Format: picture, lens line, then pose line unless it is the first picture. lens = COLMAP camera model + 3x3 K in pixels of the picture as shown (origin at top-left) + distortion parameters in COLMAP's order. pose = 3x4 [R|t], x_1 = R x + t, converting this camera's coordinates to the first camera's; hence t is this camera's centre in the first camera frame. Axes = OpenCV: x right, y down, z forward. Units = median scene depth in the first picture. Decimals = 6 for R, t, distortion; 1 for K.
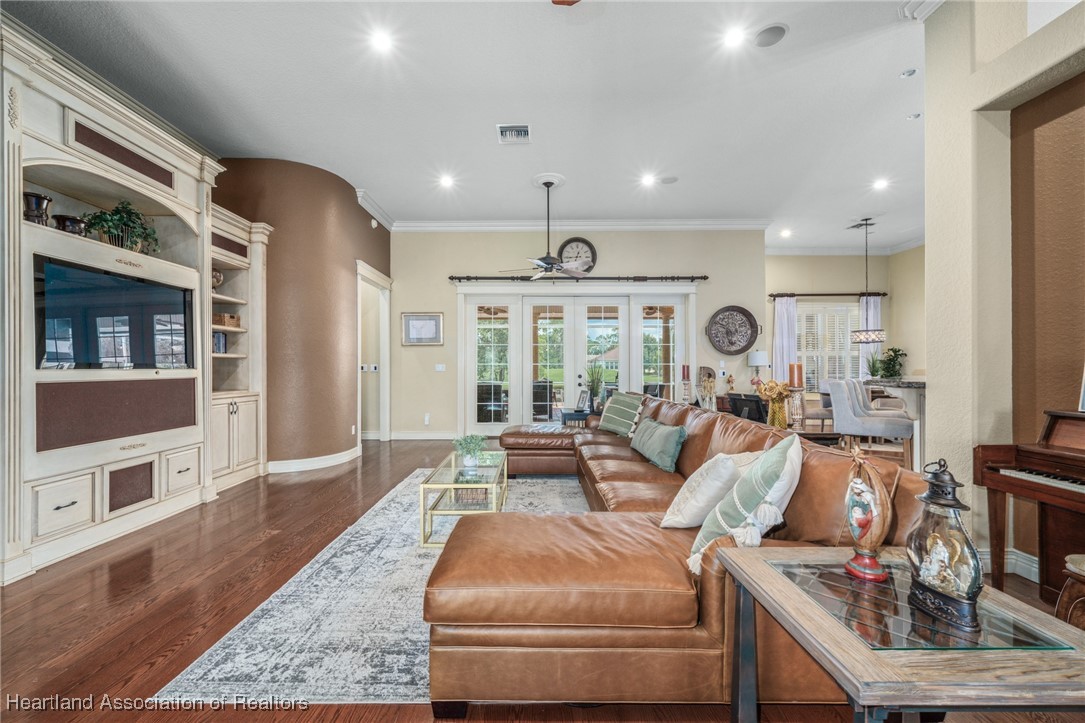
lens RADIAL K [[440.0, 0, 538.6], [0, 440.0, 365.9], [0, 0, 1]] dist [0.000692, 0.000037]
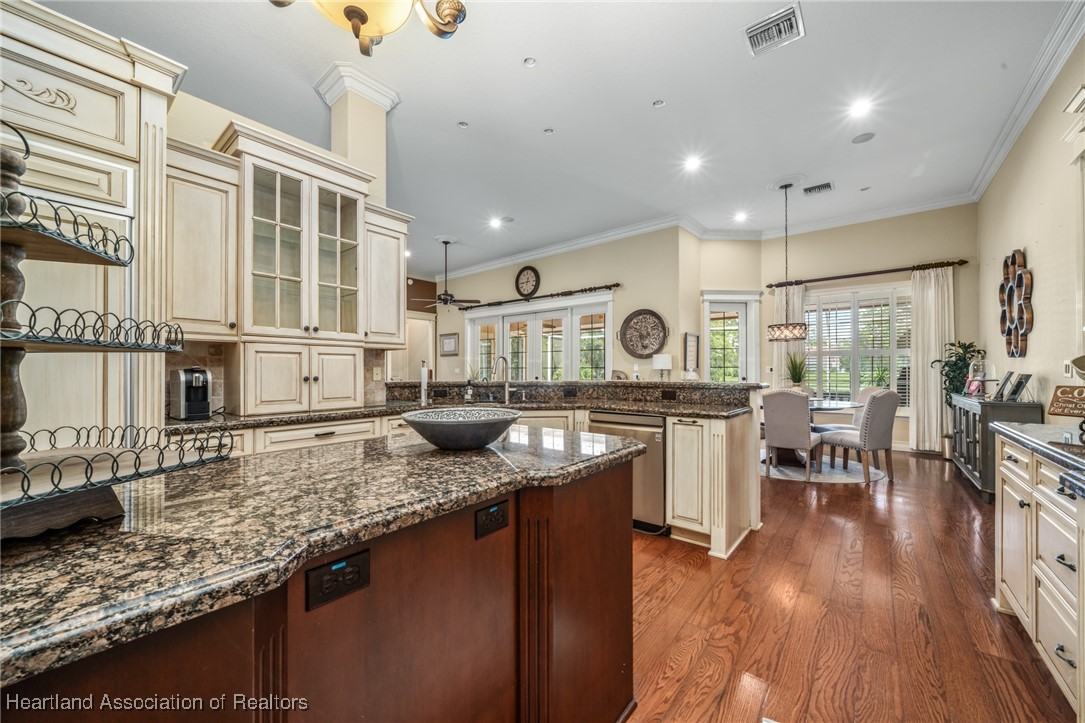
lens RADIAL K [[405.1, 0, 539.2], [0, 405.1, 367.9], [0, 0, 1]] dist [-0.000568, -0.000105]
pose [[0.769613, -0.002871, -0.638504, 0.843563], [0.002272, 0.999996, -0.001759, -0.002252], [0.638506, -0.000097, 0.769617, 0.139433]]
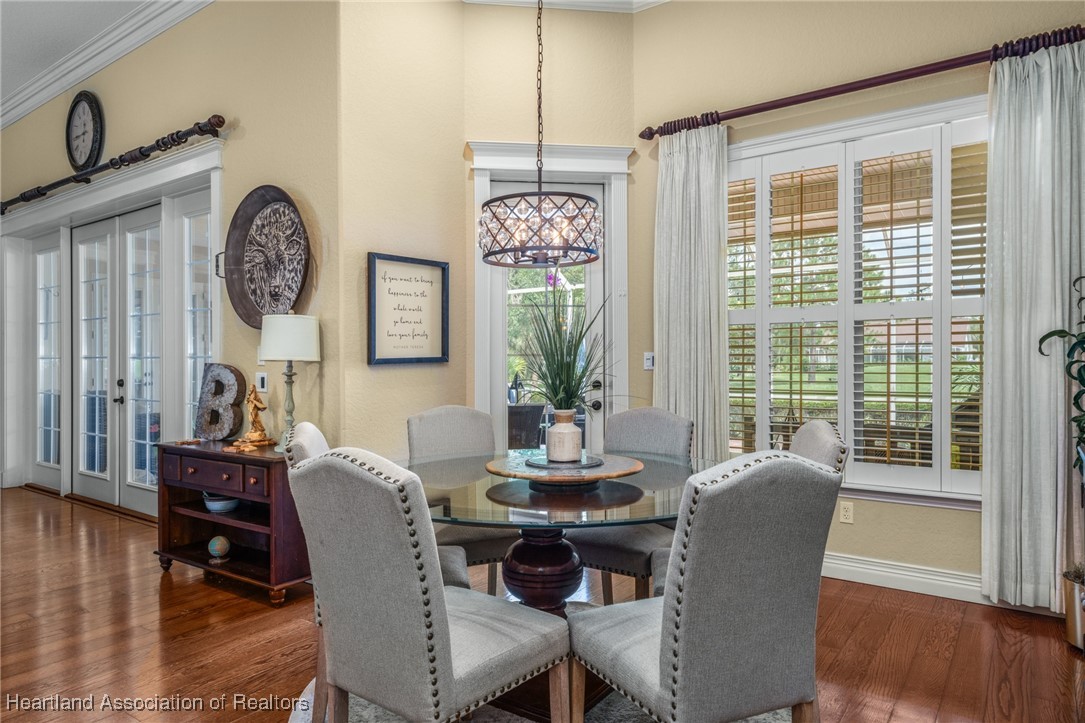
lens RADIAL K [[672.1, 0, 541.8], [0, 672.1, 361.9], [0, 0, 1]] dist [0.003649, 0.002534]
pose [[0.808397, 0.002380, -0.588633, 0.923141], [0.003341, 0.999957, 0.008632, -0.002523], [0.588628, -0.008945, 0.808355, 0.696294]]
